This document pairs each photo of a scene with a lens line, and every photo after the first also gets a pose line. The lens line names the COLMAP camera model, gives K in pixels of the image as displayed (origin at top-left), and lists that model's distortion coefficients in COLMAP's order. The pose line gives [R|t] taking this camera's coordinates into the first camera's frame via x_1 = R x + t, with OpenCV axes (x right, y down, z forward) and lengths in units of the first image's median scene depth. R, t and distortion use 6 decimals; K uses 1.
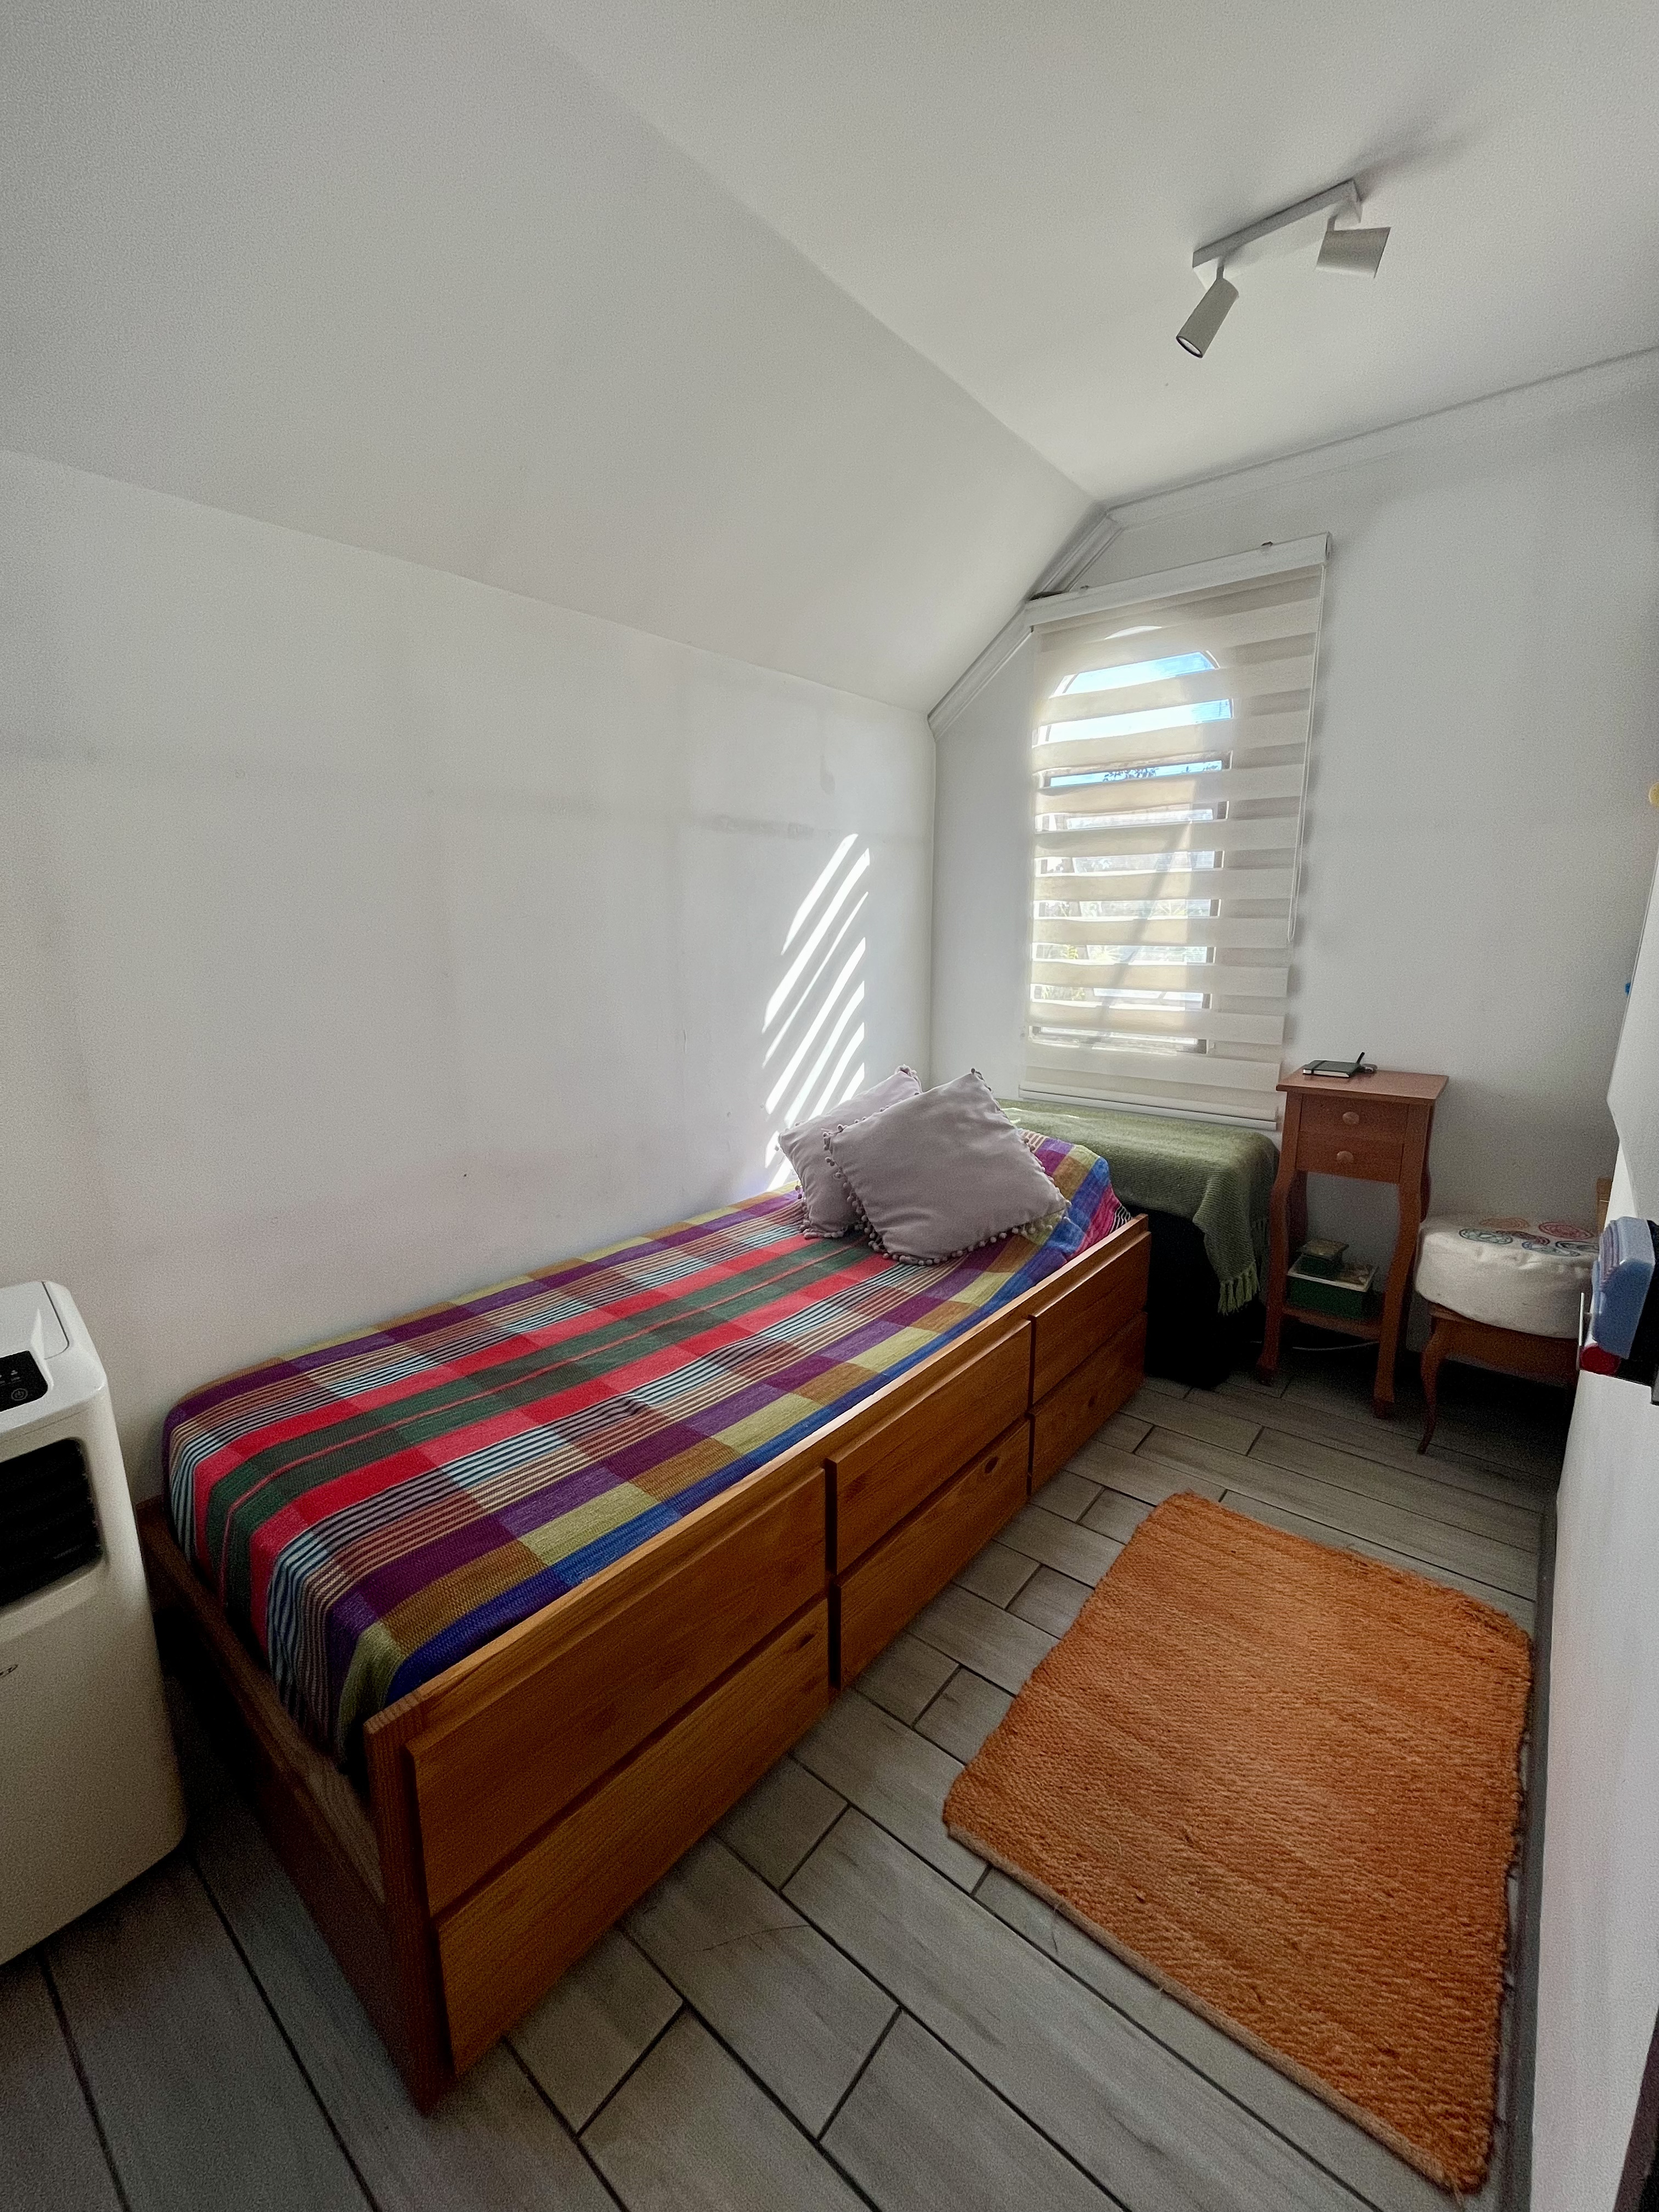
lens RADIAL K [[900.8, 0, 829.5], [0, 900.8, 1109.3], [0, 0, 1]] dist [-0.003993, -0.000354]
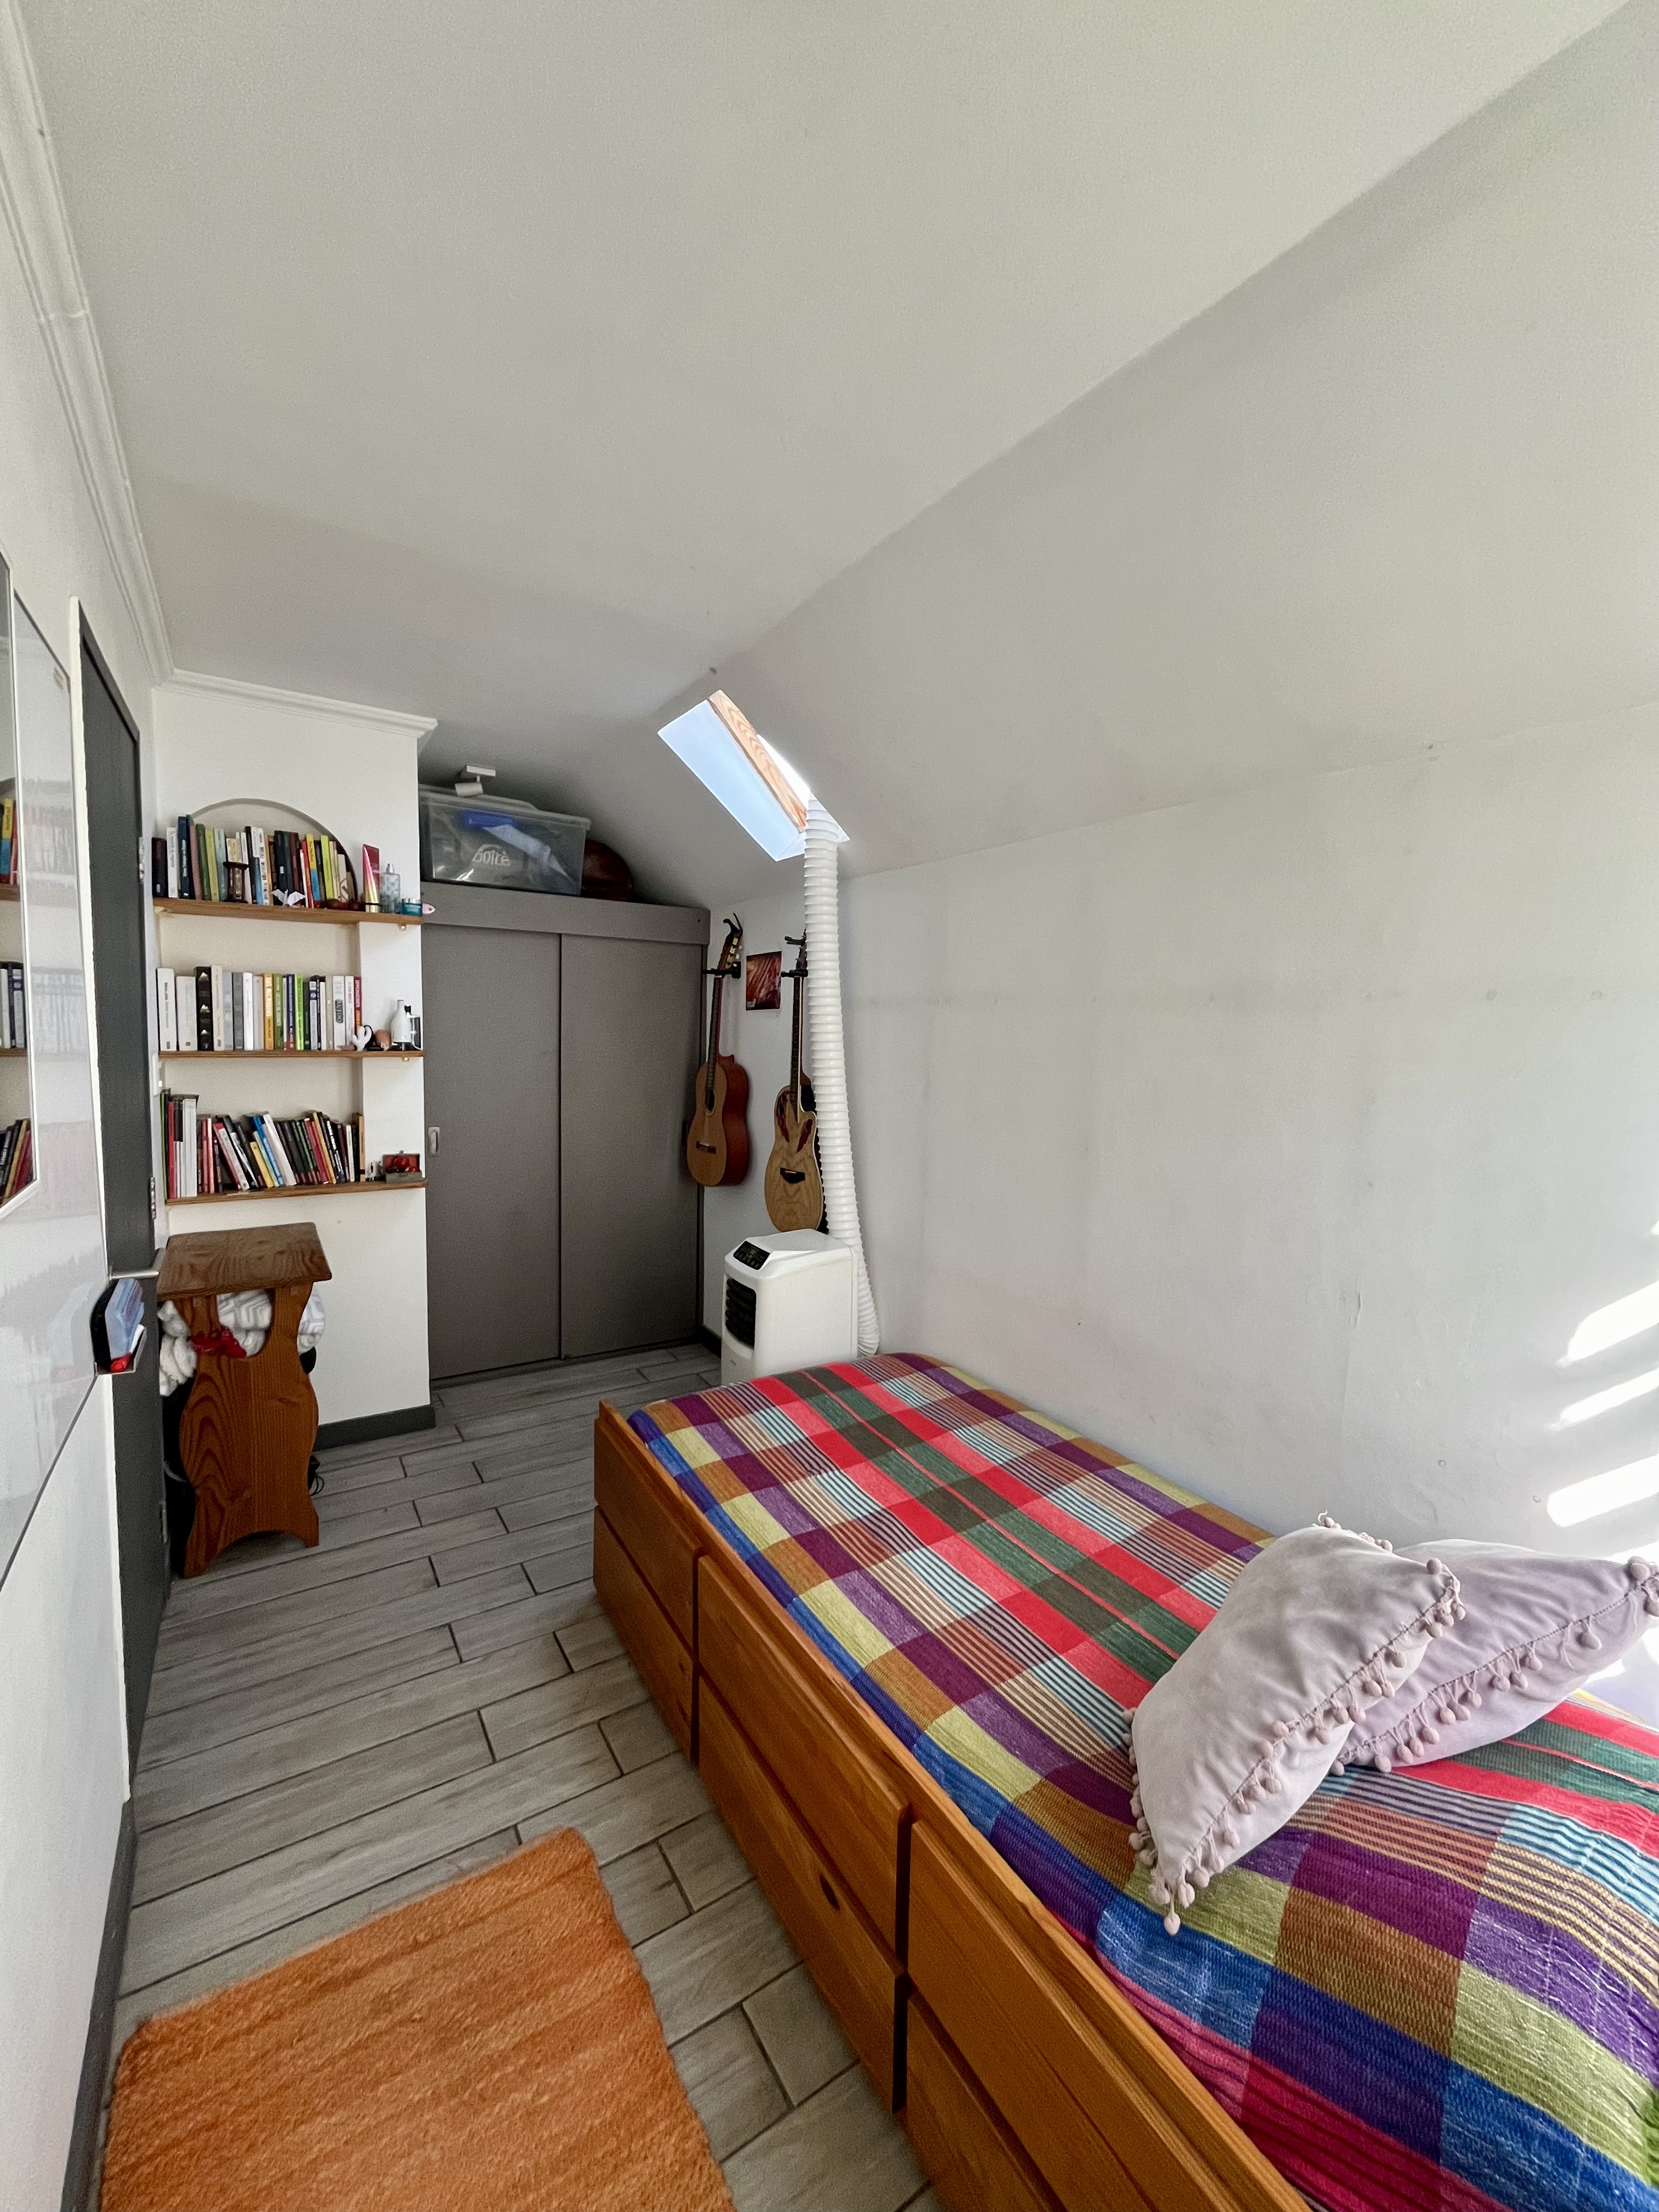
lens RADIAL K [[900.8, 0, 830.2], [0, 900.8, 1099.3], [0, 0, 1]] dist [-0.003993, -0.000354]
pose [[-0.312271, 0.079562, -0.946656, 0.885746], [-0.220595, 0.963176, 0.153718, -0.362146], [0.924026, 0.256829, -0.283221, 1.133850]]
